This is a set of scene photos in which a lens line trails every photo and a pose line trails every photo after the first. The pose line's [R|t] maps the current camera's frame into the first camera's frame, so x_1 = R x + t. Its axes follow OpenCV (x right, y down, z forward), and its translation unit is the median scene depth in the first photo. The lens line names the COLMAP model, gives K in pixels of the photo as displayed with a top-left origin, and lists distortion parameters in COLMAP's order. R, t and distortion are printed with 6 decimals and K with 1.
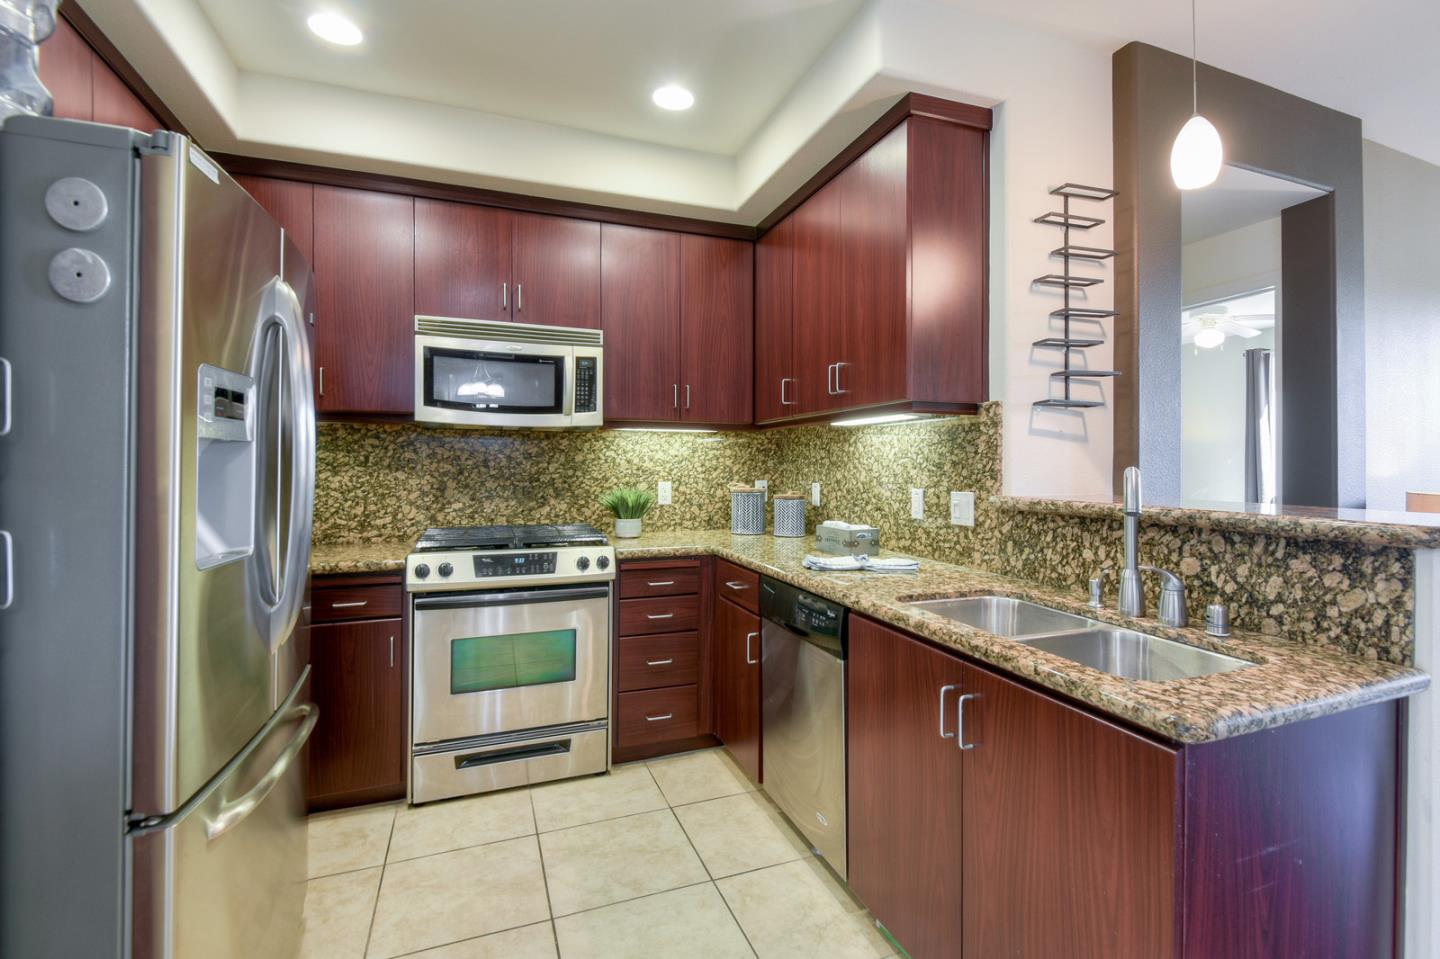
lens RADIAL K [[668.8, 0, 750.0], [0, 668.8, 459.4], [0, 0, 1]] dist [-0.018552, -0.008815]
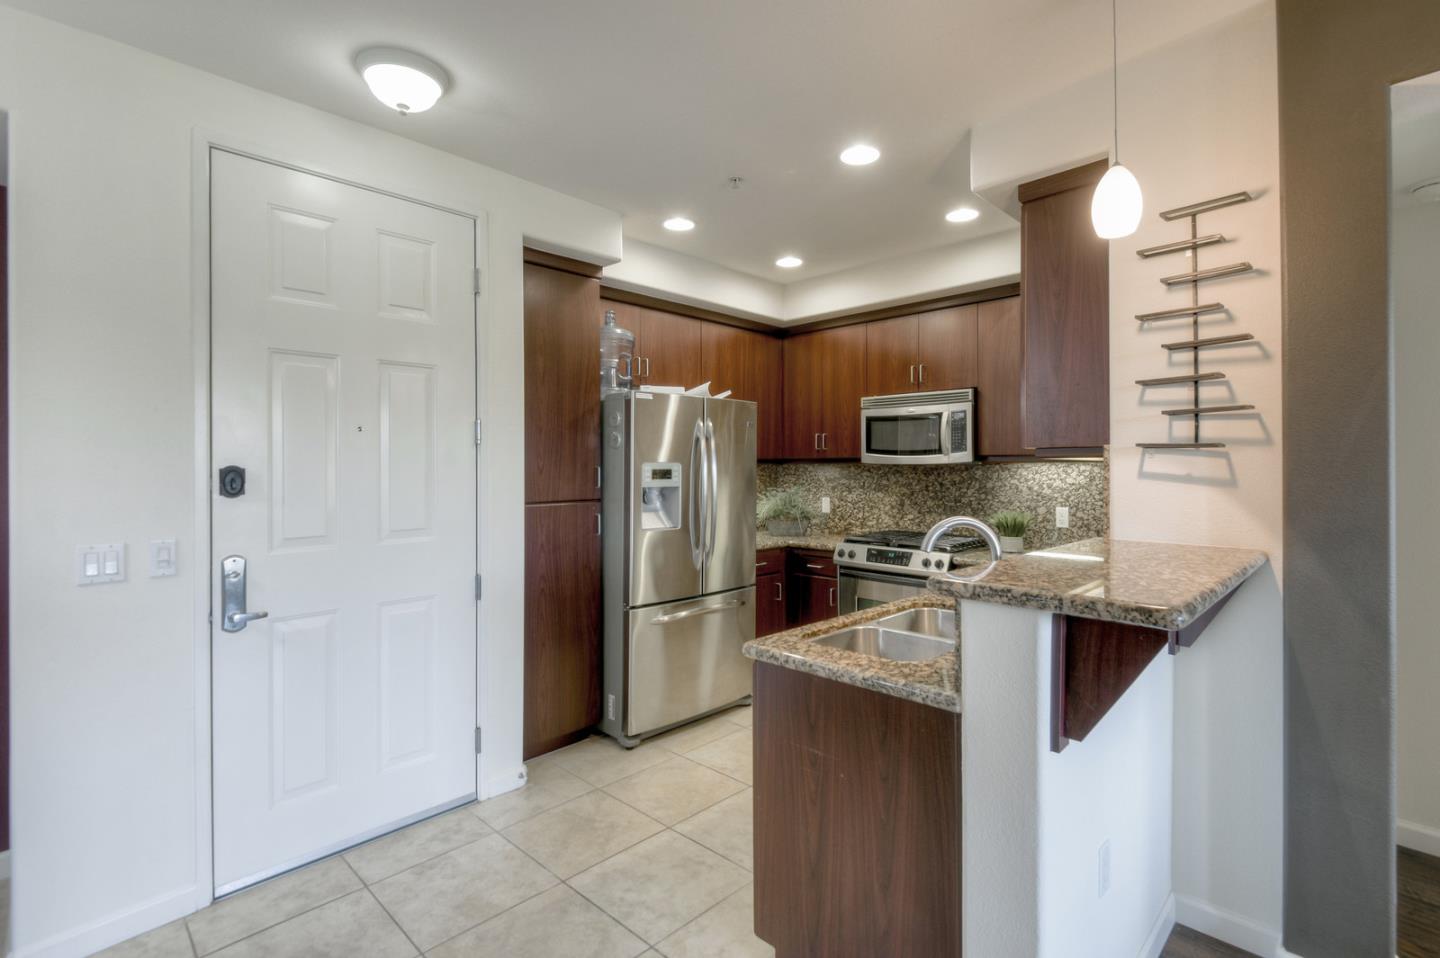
lens RADIAL K [[668.8, 0, 737.3], [0, 668.8, 465.6], [0, 0, 1]] dist [-0.018552, -0.008815]
pose [[0.406100, -0.006150, -0.913808, 0.910637], [0.007129, 0.999968, -0.003562, -0.048966], [0.913801, -0.005068, 0.406131, 0.058234]]
